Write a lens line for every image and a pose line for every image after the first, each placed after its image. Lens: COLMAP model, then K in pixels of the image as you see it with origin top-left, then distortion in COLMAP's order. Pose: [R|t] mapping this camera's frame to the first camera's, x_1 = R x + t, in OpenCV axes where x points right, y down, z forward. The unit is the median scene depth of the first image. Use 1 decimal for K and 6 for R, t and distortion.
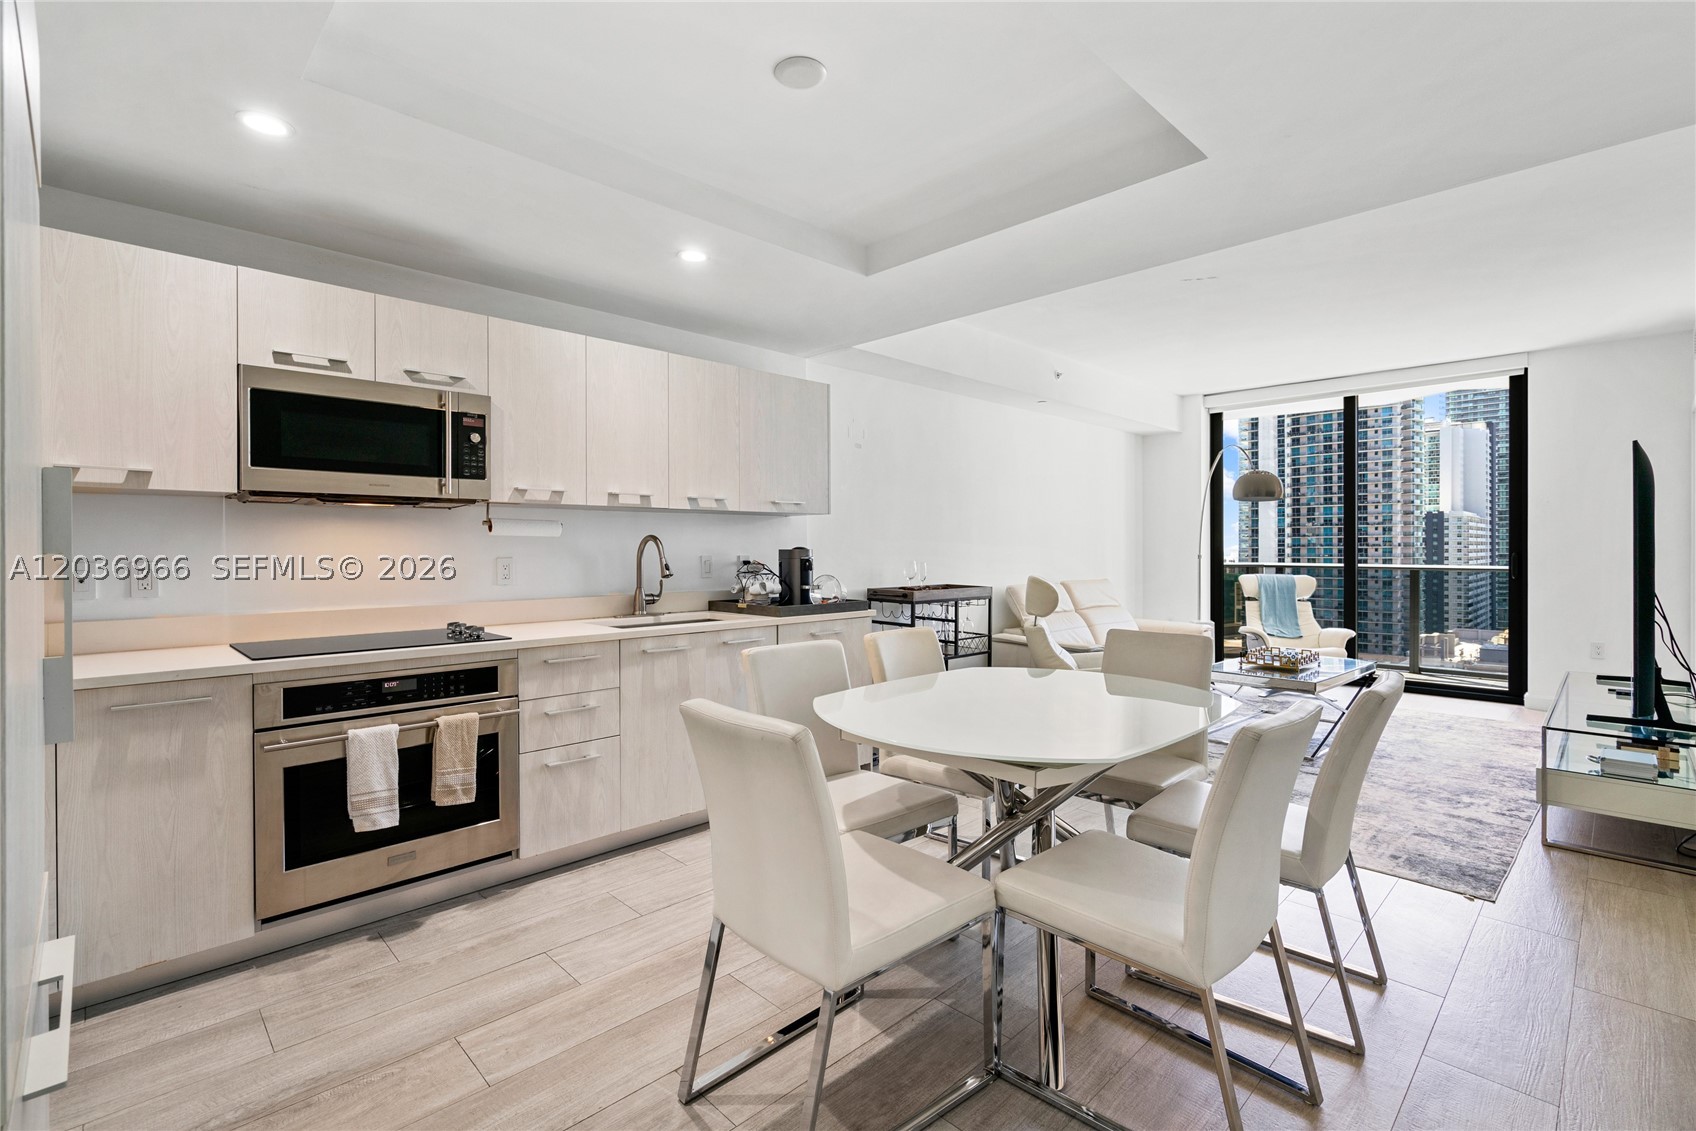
lens RADIAL K [[770.4, 0, 847.0], [0, 770.4, 551.6], [0, 0, 1]] dist [0.002146, 0.000649]
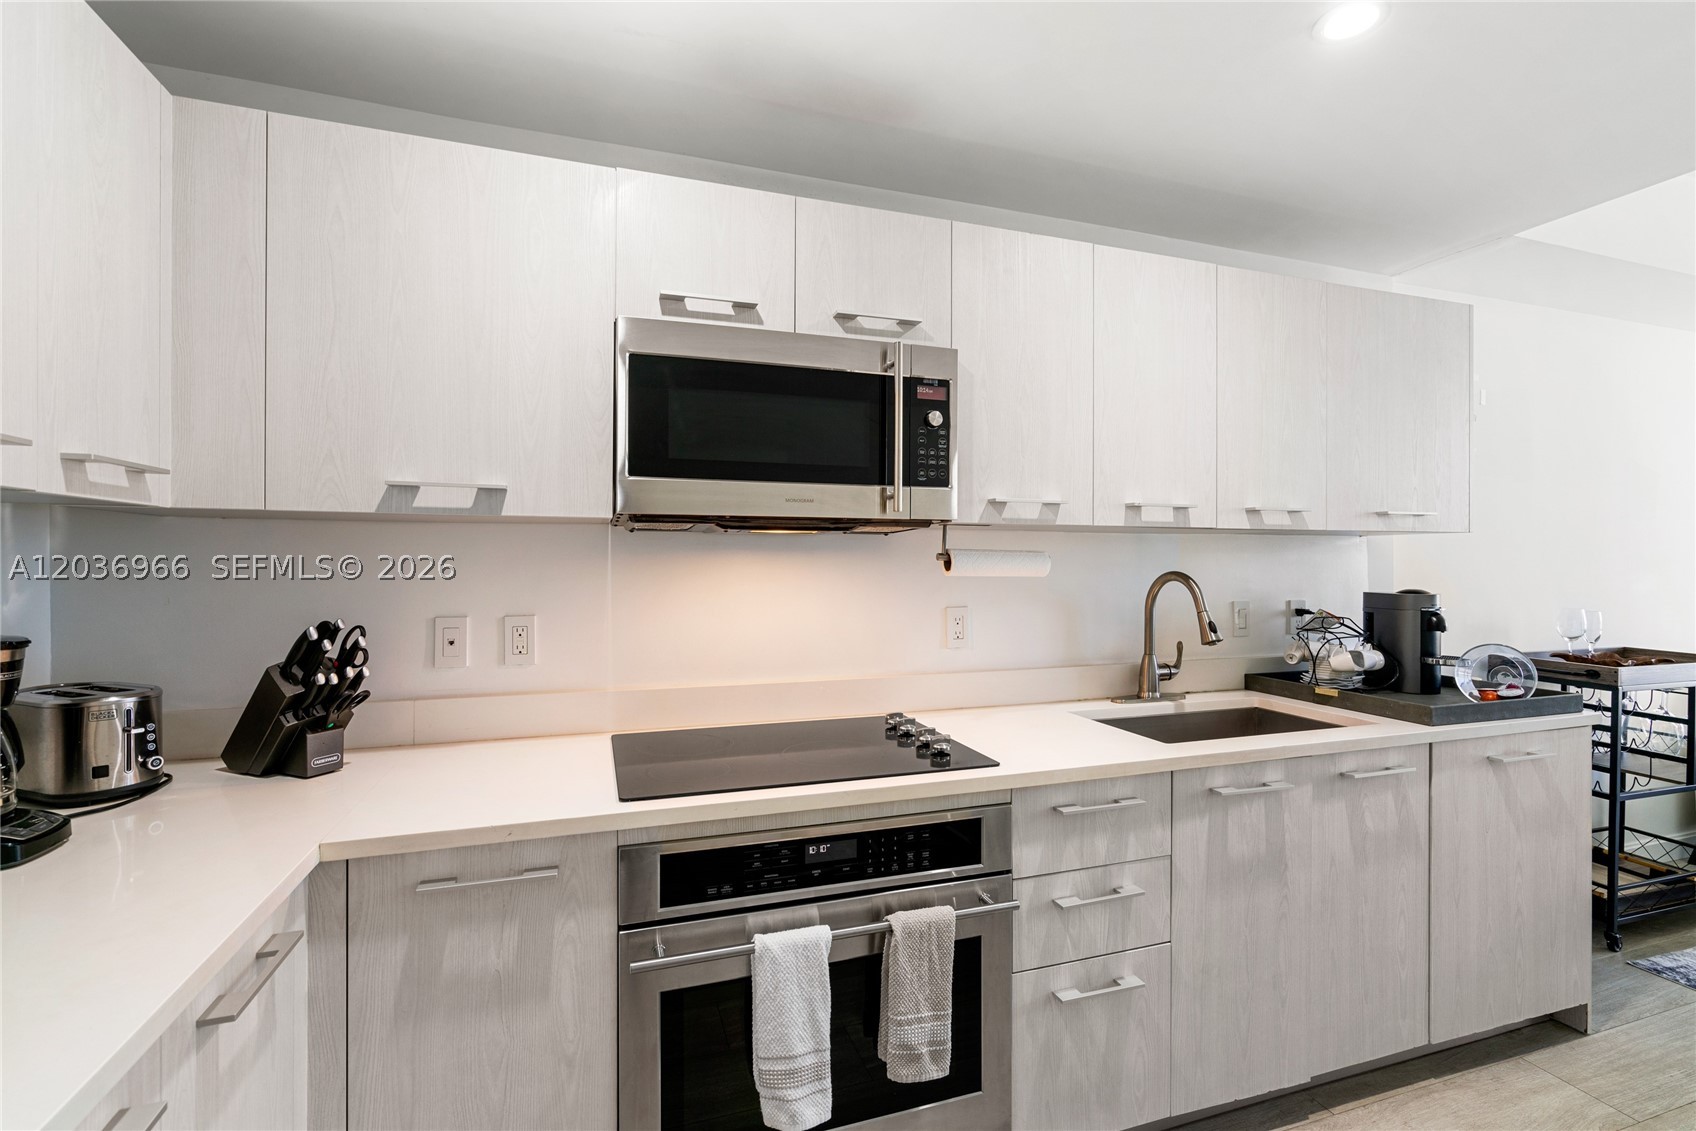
lens RADIAL K [[758.9, 0, 848.0], [0, 758.9, 565.5], [0, 0, 1]] dist [-0.003582, -0.000015]
pose [[0.898016, 0.008844, -0.439874, -0.286868], [-0.007198, 0.999959, 0.005409, -0.035536], [0.439904, -0.001691, 0.898043, 0.444143]]
